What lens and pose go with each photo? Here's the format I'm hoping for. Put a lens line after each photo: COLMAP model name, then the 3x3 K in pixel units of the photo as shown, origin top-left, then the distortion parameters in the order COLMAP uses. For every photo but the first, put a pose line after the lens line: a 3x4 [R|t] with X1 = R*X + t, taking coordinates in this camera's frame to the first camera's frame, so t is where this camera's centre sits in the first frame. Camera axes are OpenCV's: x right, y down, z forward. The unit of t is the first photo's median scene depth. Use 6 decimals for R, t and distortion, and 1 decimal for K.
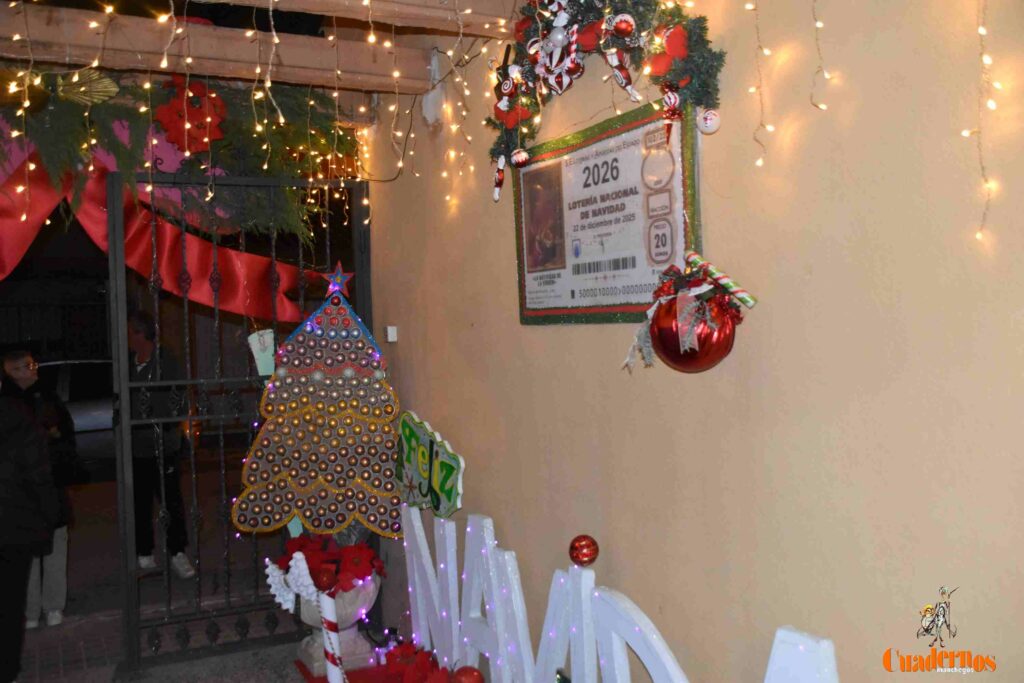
lens RADIAL K [[960.9, 0, 515.8], [0, 960.9, 339.9], [0, 0, 1]] dist [-0.077956, 0.000000]
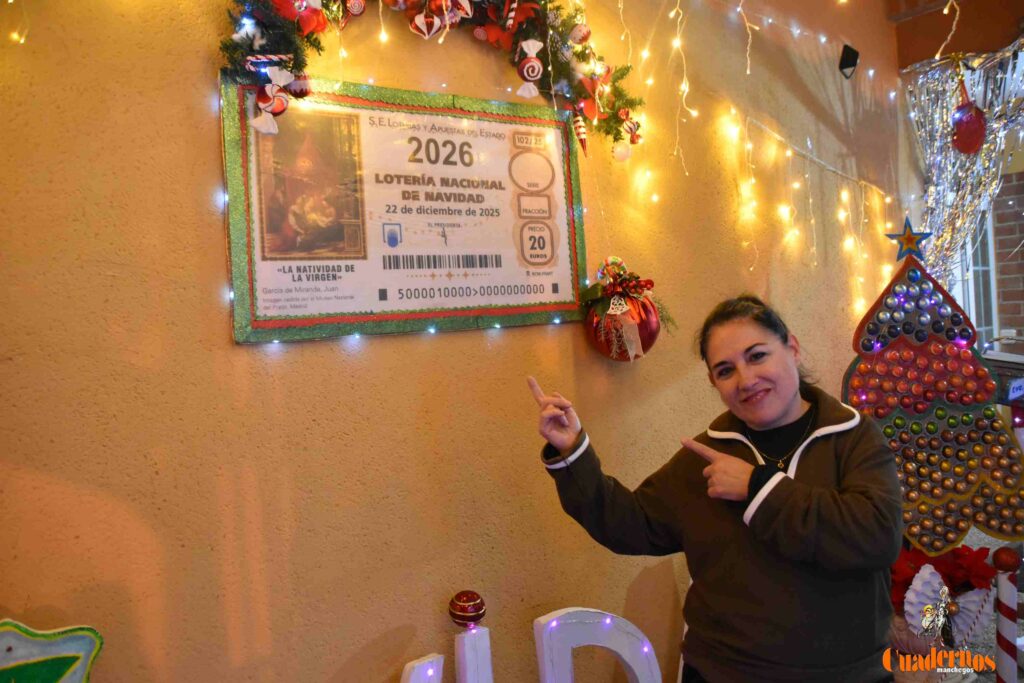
lens RADIAL K [[810.7, 0, 512.0], [0, 810.7, 343.5], [0, 0, 1]] dist [-0.160045, 0.120226]
pose [[-0.189239, 0.026773, 0.981566, -0.578623], [0.095229, 0.995417, -0.008791, 0.005488], [-0.977303, 0.091810, -0.190921, 1.030515]]
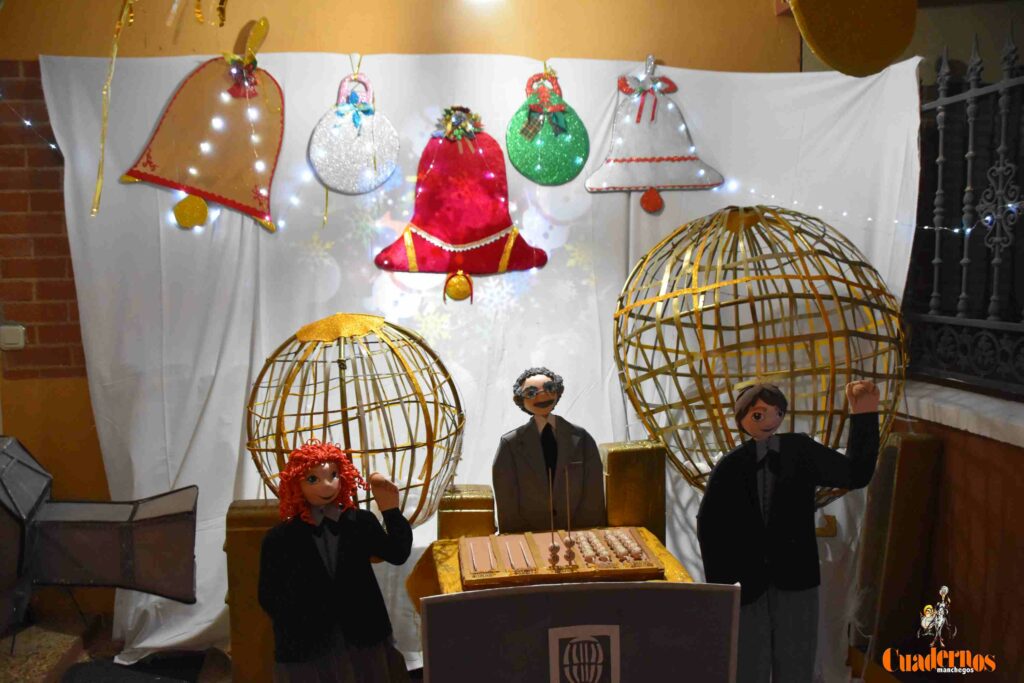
lens RADIAL K [[810.7, 0, 512.3], [0, 810.7, 336.2], [0, 0, 1]] dist [-0.160045, 0.120226]
pose [[-0.953017, 0.020897, 0.302194, -0.060646], [0.054304, 0.993242, 0.102574, 0.009146], [-0.298009, 0.114165, -0.947712, 0.418708]]
